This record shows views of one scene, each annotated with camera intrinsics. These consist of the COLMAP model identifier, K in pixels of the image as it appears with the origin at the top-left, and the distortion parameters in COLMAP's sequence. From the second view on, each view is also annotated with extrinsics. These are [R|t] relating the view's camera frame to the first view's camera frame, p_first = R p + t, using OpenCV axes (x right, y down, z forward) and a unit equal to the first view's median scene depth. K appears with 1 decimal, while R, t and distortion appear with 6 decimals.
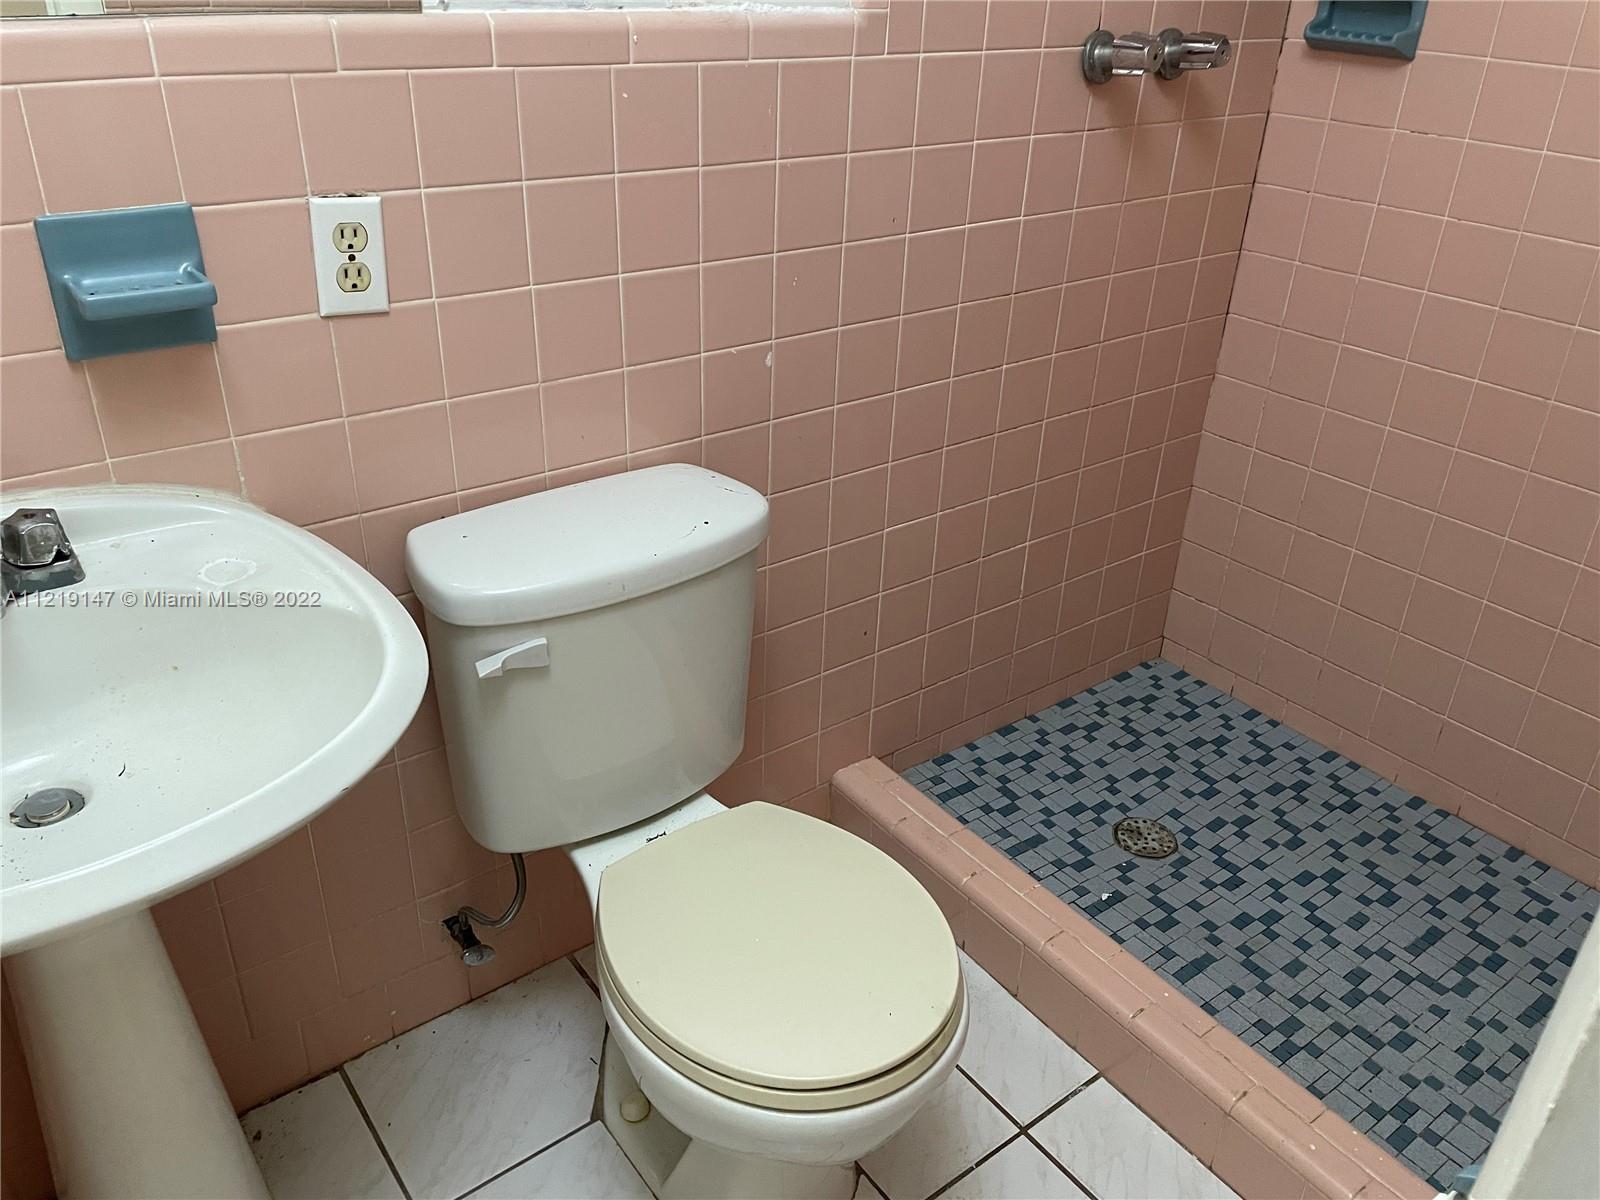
lens RADIAL K [[1218.4, 0, 804.6], [0, 1218.4, 594.2], [0, 0, 1]] dist [0.086874, -0.114057]
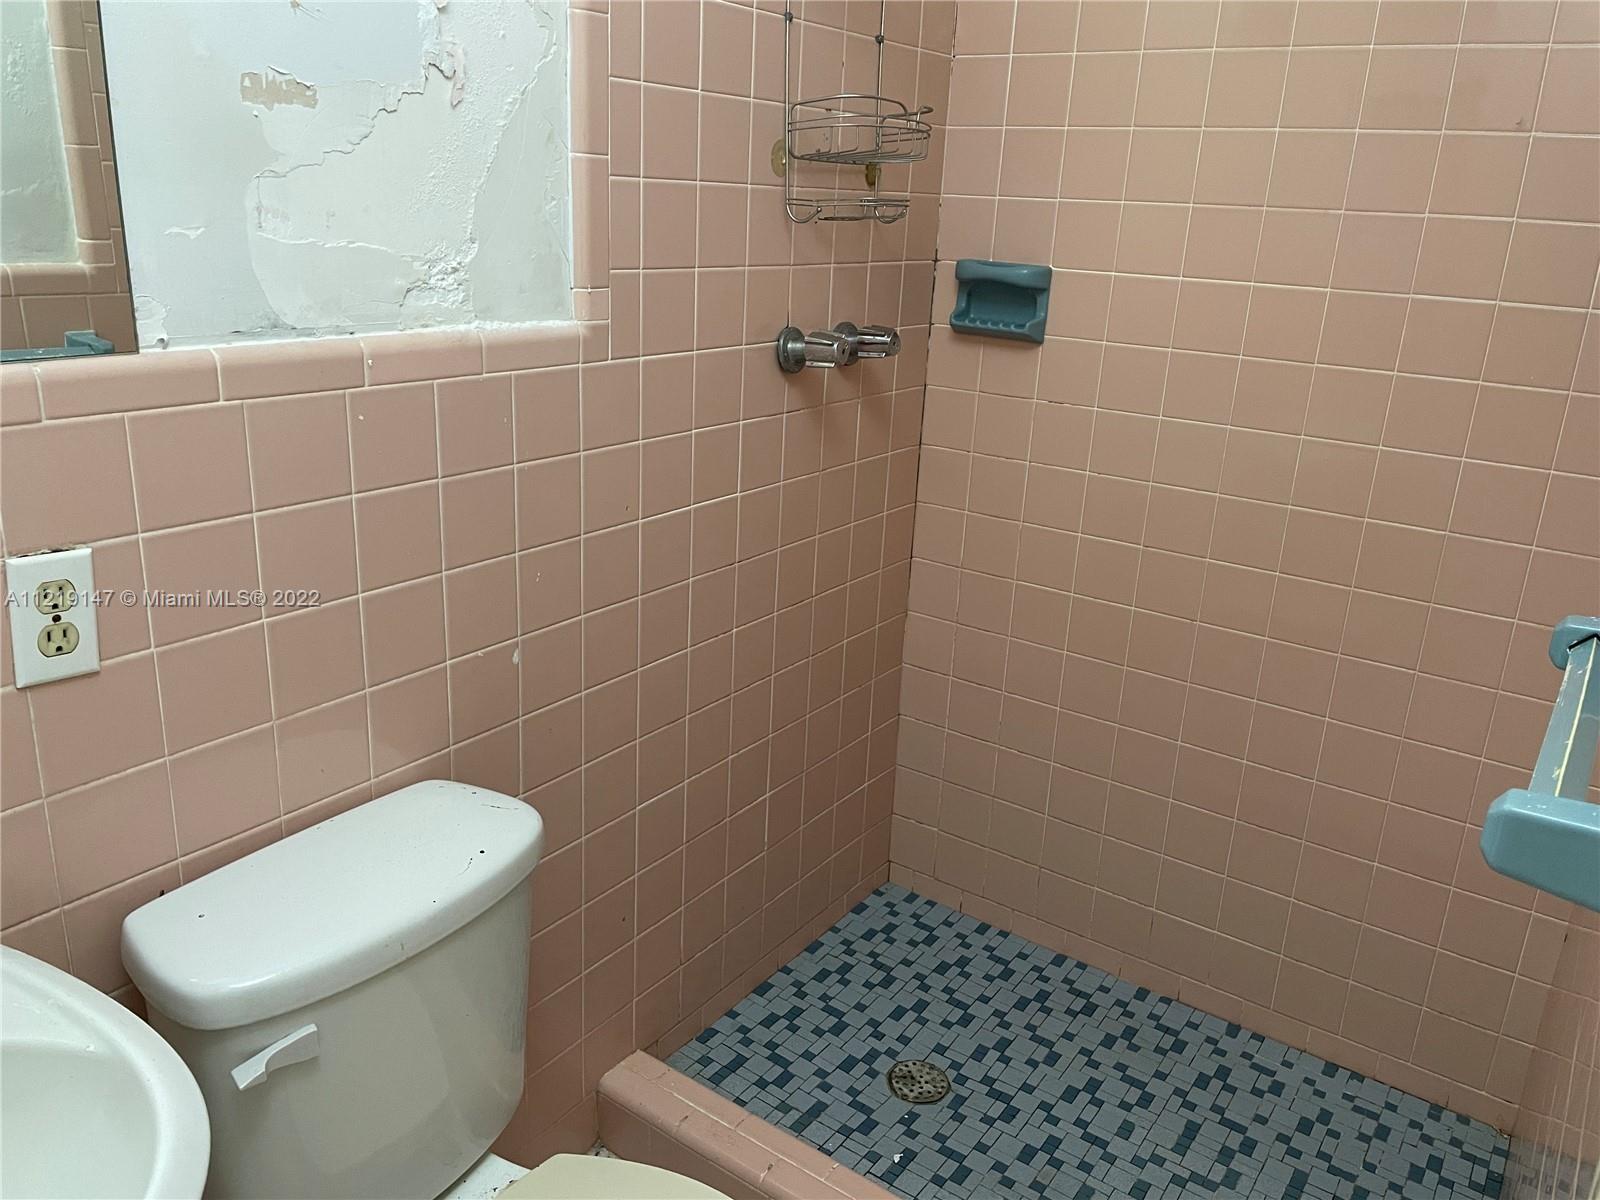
lens RADIAL K [[1218.4, 0, 810.6], [0, 1218.4, 591.7], [0, 0, 1]] dist [0.086874, -0.114057]
pose [[0.950640, -0.080161, 0.299764, -0.082285], [0.128223, 0.981199, -0.144246, -0.065576], [-0.282566, 0.175563, 0.943045, 0.015882]]
